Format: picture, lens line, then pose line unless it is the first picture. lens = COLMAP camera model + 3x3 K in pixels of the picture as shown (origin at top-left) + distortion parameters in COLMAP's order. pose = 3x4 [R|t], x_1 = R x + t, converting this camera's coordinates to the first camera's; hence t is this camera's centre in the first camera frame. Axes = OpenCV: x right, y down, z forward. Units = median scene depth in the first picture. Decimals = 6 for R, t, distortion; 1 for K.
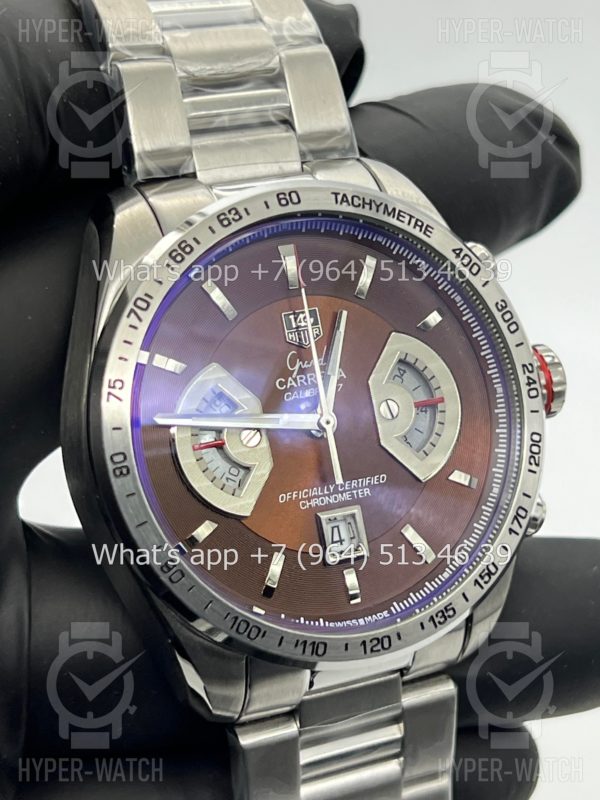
lens RADIAL K [[1845.7, 0, 277.5], [0, 1845.7, 399.2], [0, 0, 1]] dist [0.210197, 0.000000]
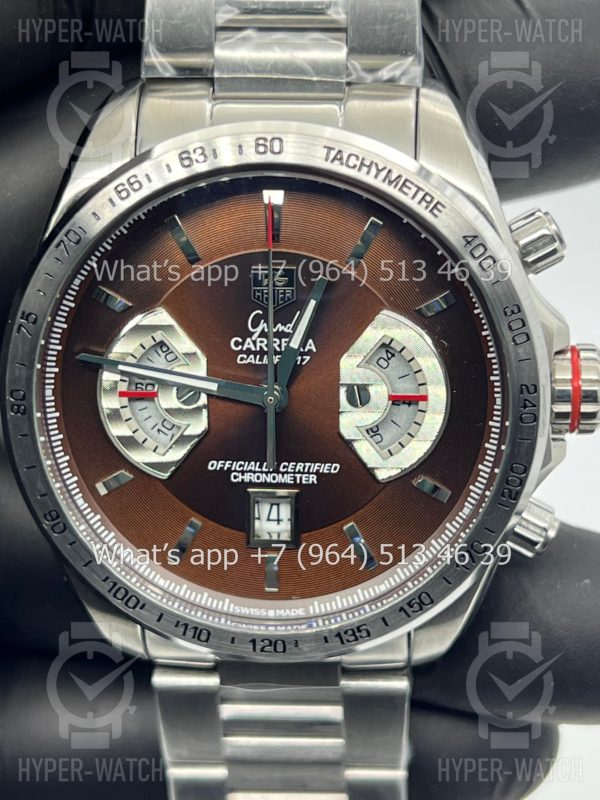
lens RADIAL K [[1896.2, 0, 302.8], [0, 1896.2, 397.4], [0, 0, 1]] dist [0.282954, 0.000000]
pose [[0.887490, 0.273010, -0.371251, 0.375893], [-0.163305, 0.939660, 0.300617, -0.263426], [0.430921, -0.206167, 0.878523, 0.196829]]
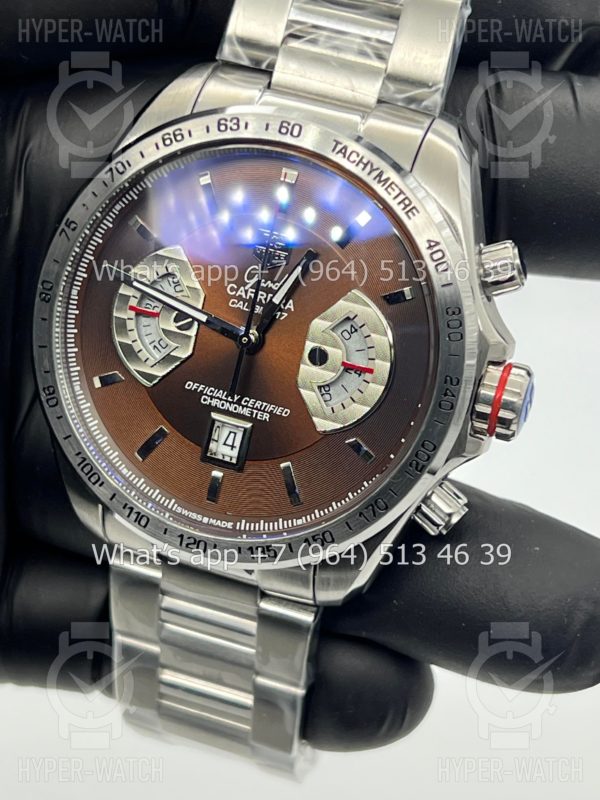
lens RADIAL K [[1845.7, 0, 303.8], [0, 1845.7, 396.7], [0, 0, 1]] dist [0.210197, 0.000000]
pose [[0.728394, 0.447652, -0.518699, 0.607677], [-0.358903, 0.894164, 0.267692, -0.250943], [0.583635, -0.008823, 0.811968, 0.155145]]
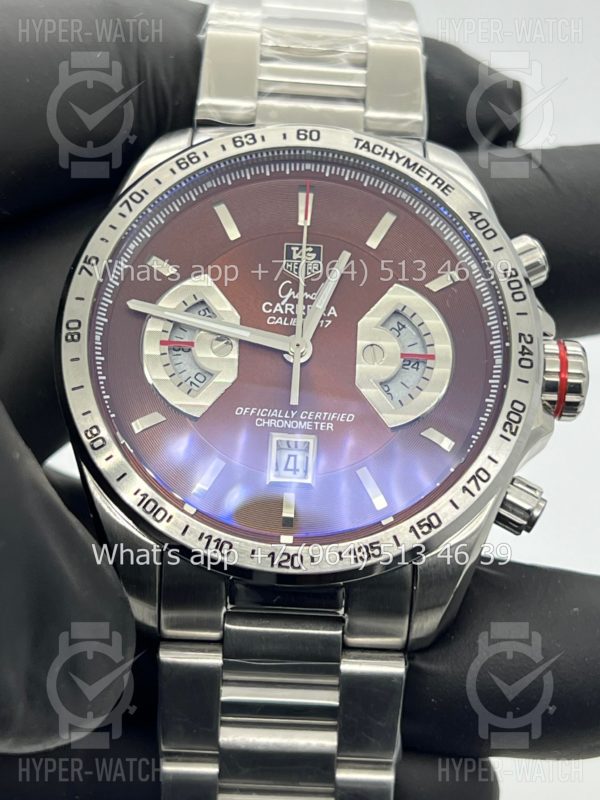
lens RADIAL K [[1845.7, 0, 291.4], [0, 1845.7, 387.2], [0, 0, 1]] dist [0.210197, 0.000000]
pose [[0.913190, 0.123392, -0.388405, 0.411197], [-0.218087, 0.953075, -0.209969, 0.242452], [0.344270, 0.276447, 0.897249, 0.101088]]
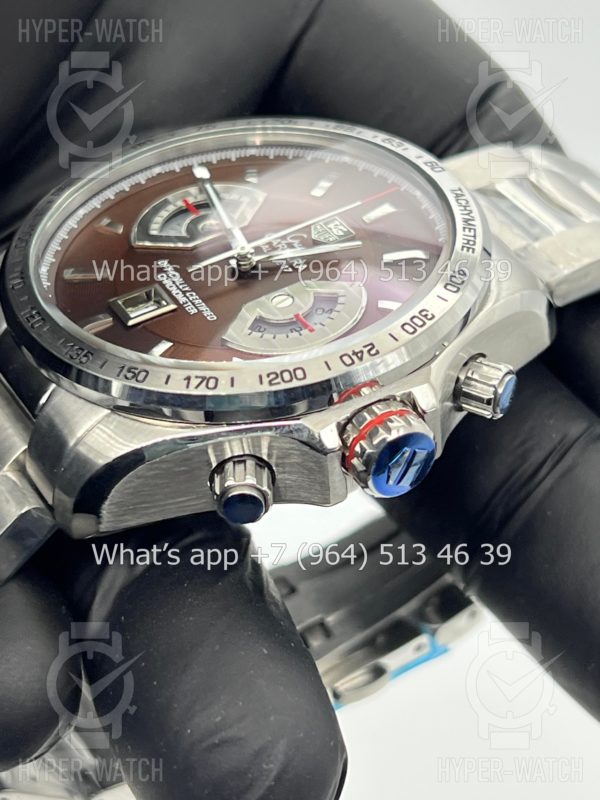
lens RADIAL K [[1845.7, 0, 300.6], [0, 1845.7, 396.2], [0, 0, 1]] dist [0.210197, 0.000000]
pose [[0.246011, 0.277427, -0.928716, 0.971544], [-0.928789, 0.341480, -0.144023, 0.152454], [0.277182, 0.898012, 0.341679, 0.726760]]
